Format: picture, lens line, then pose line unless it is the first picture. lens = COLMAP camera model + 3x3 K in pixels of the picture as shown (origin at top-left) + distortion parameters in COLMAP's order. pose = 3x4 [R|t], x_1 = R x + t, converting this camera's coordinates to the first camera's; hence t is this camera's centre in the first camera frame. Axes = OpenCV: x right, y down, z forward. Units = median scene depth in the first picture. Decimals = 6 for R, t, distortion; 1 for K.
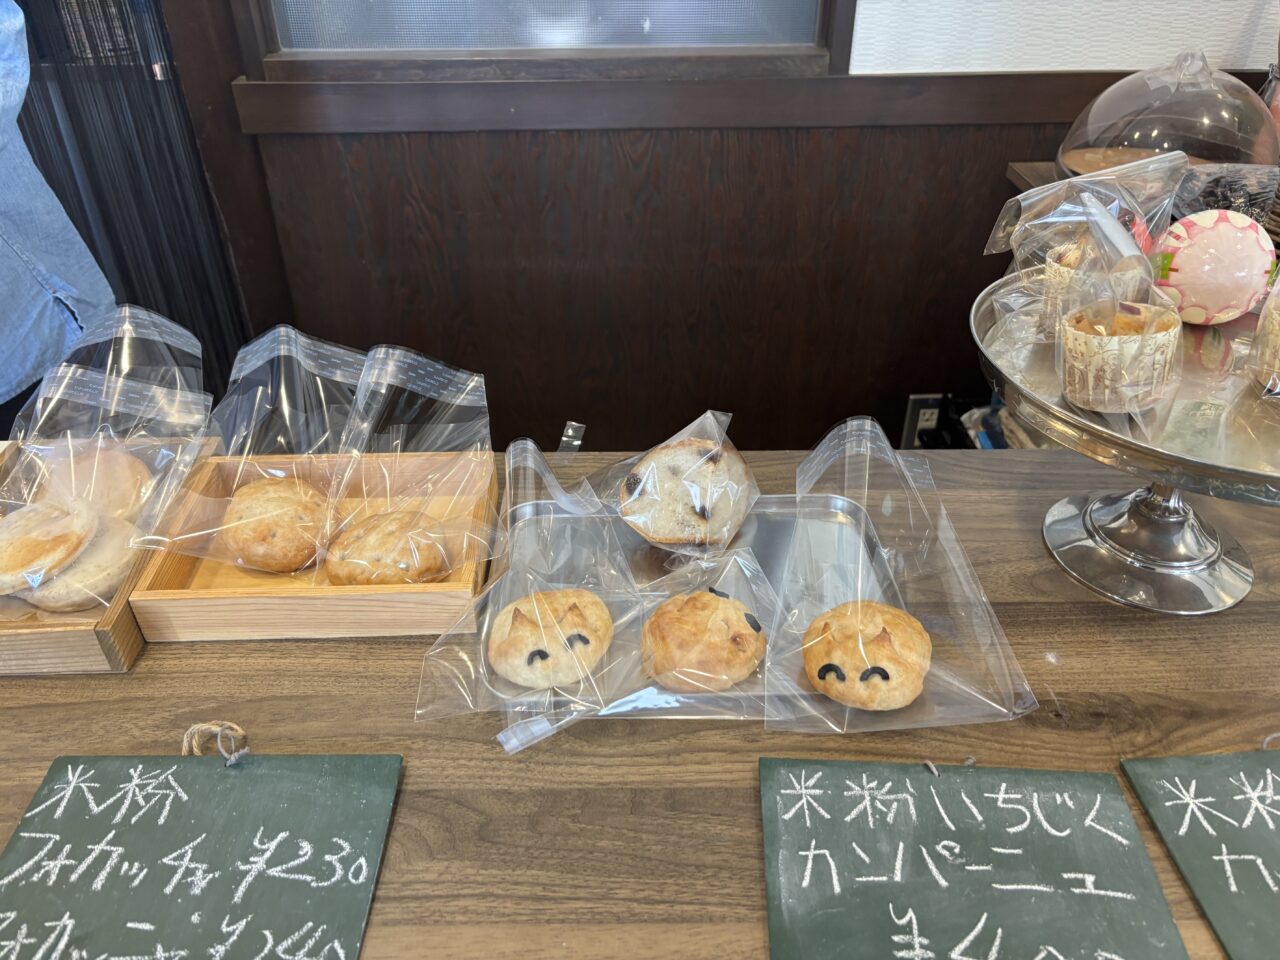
lens RADIAL K [[961.5, 0, 645.5], [0, 961.5, 482.3], [0, 0, 1]] dist [-0.021739, -0.000946]
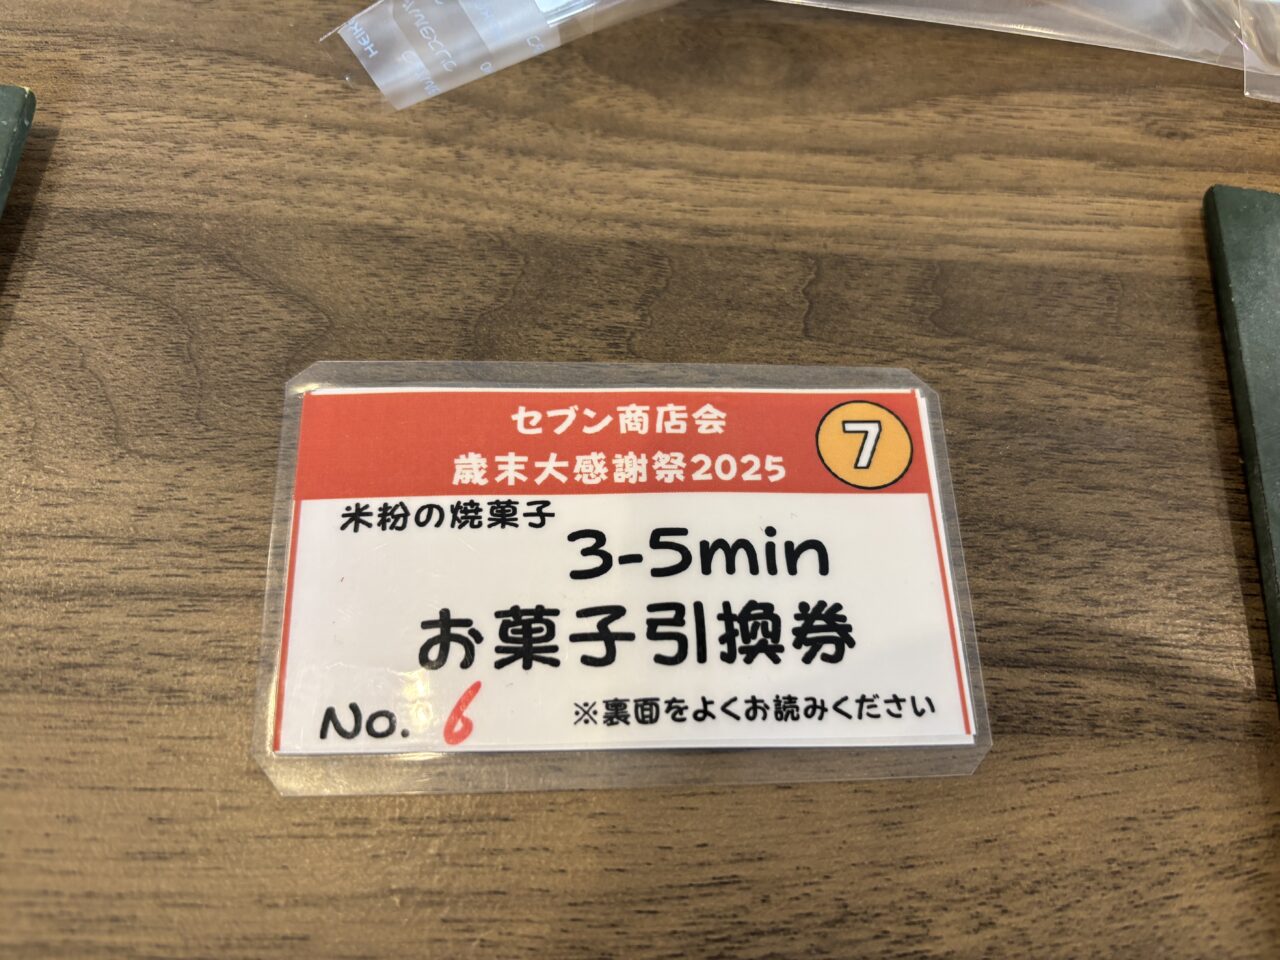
lens RADIAL K [[961.5, 0, 641.7], [0, 961.5, 484.9], [0, 0, 1]] dist [-0.021739, -0.000946]
pose [[0.997193, 0.059608, 0.045318, -0.074381], [-0.074561, 0.846204, 0.527616, 0.222421], [-0.006898, -0.529514, 0.848273, 0.695590]]
